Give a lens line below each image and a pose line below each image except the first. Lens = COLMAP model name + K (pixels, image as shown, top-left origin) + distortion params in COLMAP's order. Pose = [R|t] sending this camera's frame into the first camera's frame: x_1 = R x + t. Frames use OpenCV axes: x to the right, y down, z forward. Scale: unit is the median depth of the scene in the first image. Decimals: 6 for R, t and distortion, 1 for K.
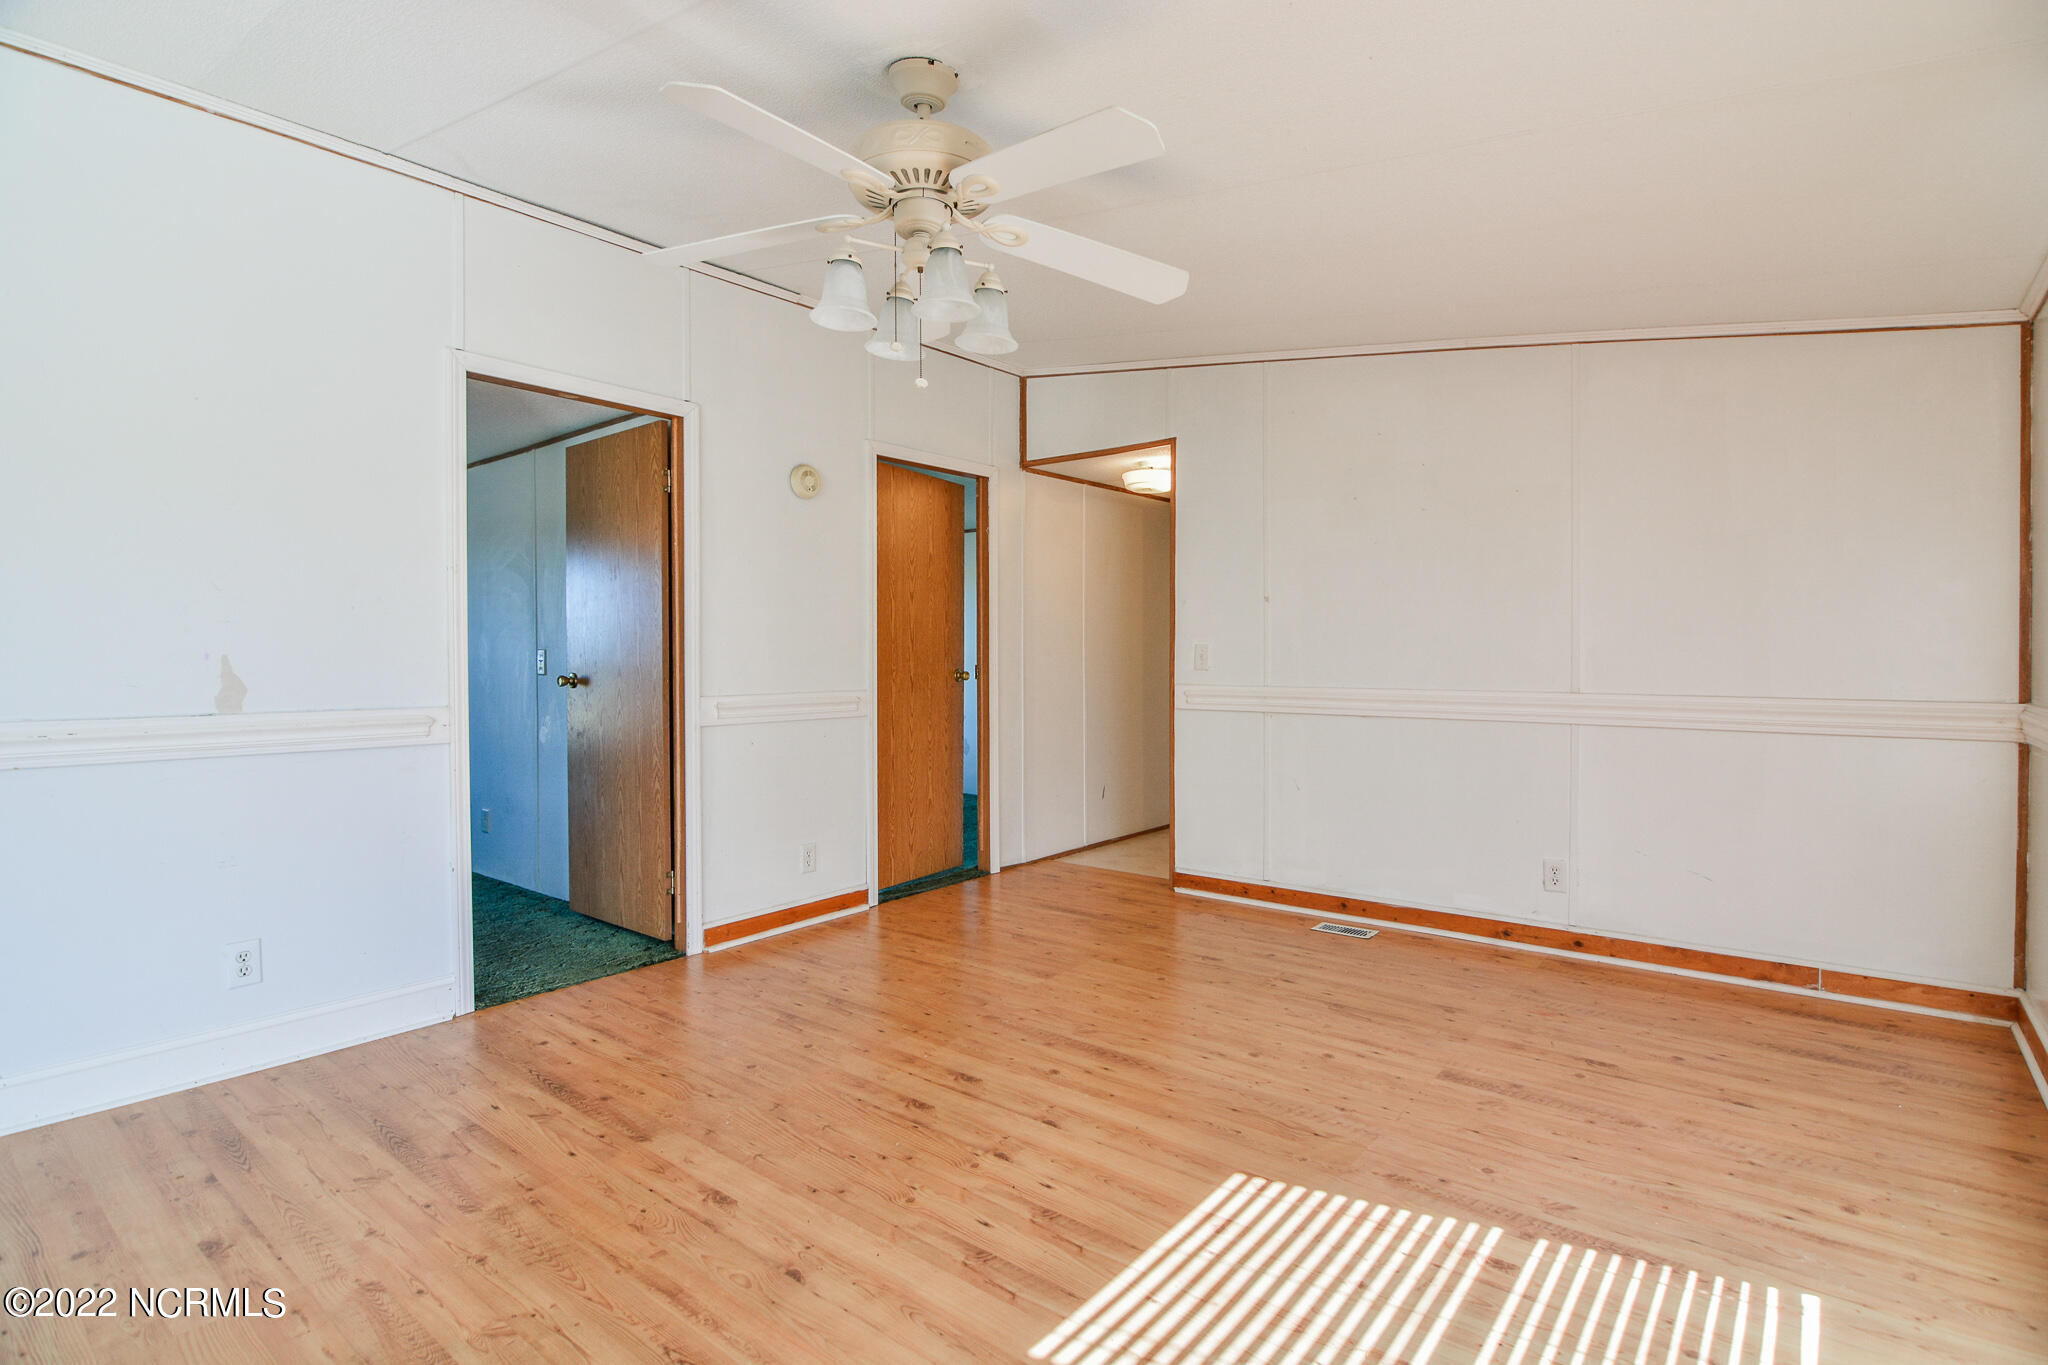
lens RADIAL K [[997.7, 0, 1025.5], [0, 997.7, 674.7], [0, 0, 1]] dist [0.000970, -0.011995]
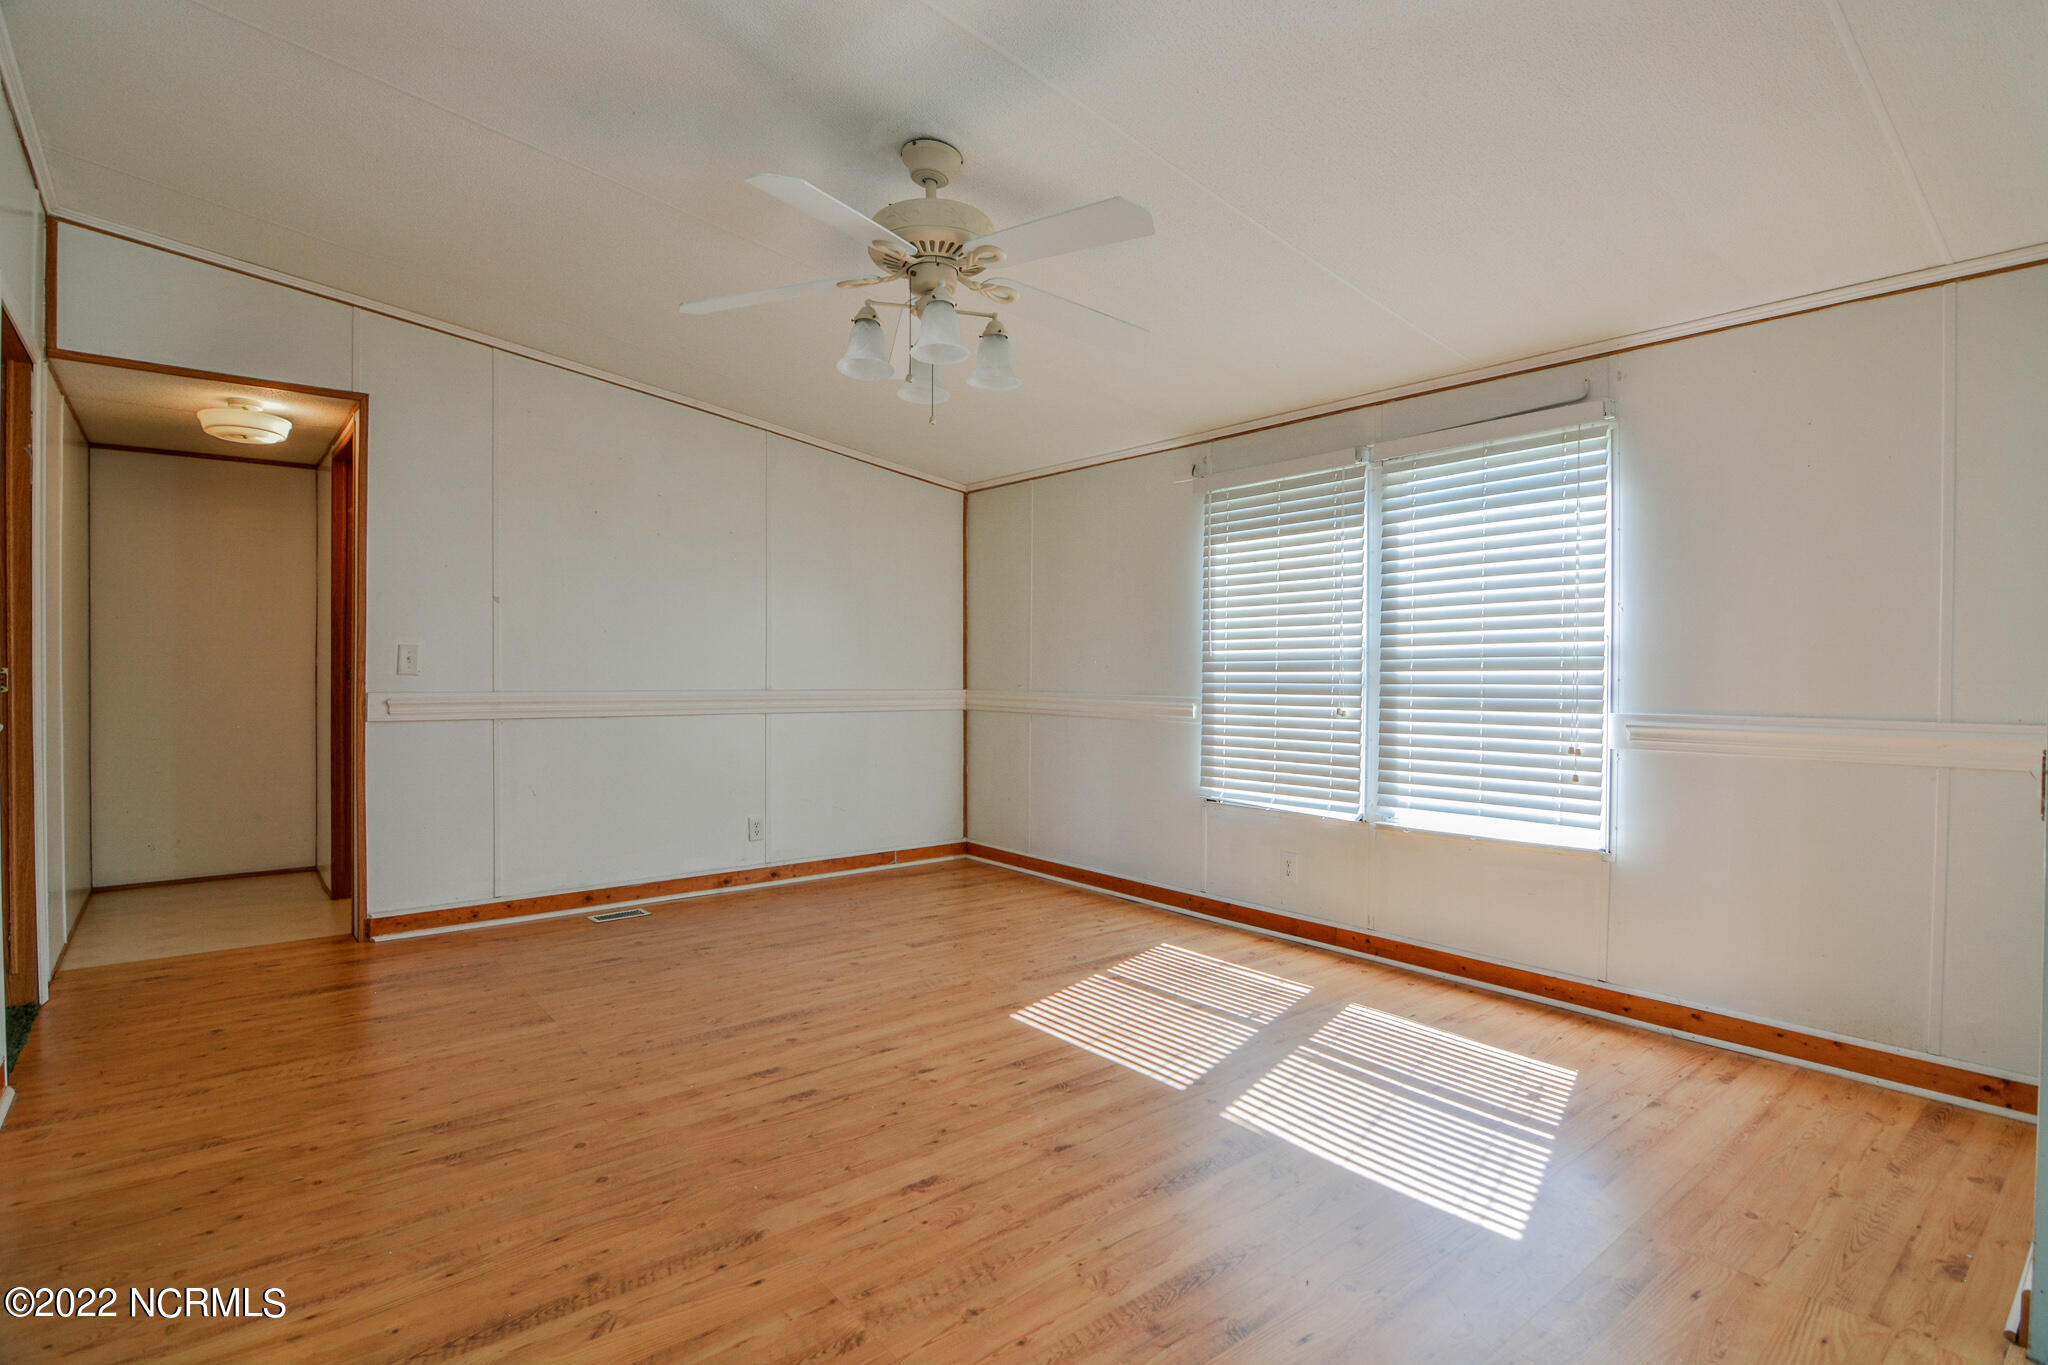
lens RADIAL K [[997.7, 0, 1025.5], [0, 997.7, 674.7], [0, 0, 1]] dist [0.000970, -0.011995]
pose [[0.203705, 0.000603, 0.979032, -1.013459], [0.011911, 0.999924, -0.003094, 0.005371], [-0.978960, 0.012292, 0.203683, 0.536528]]
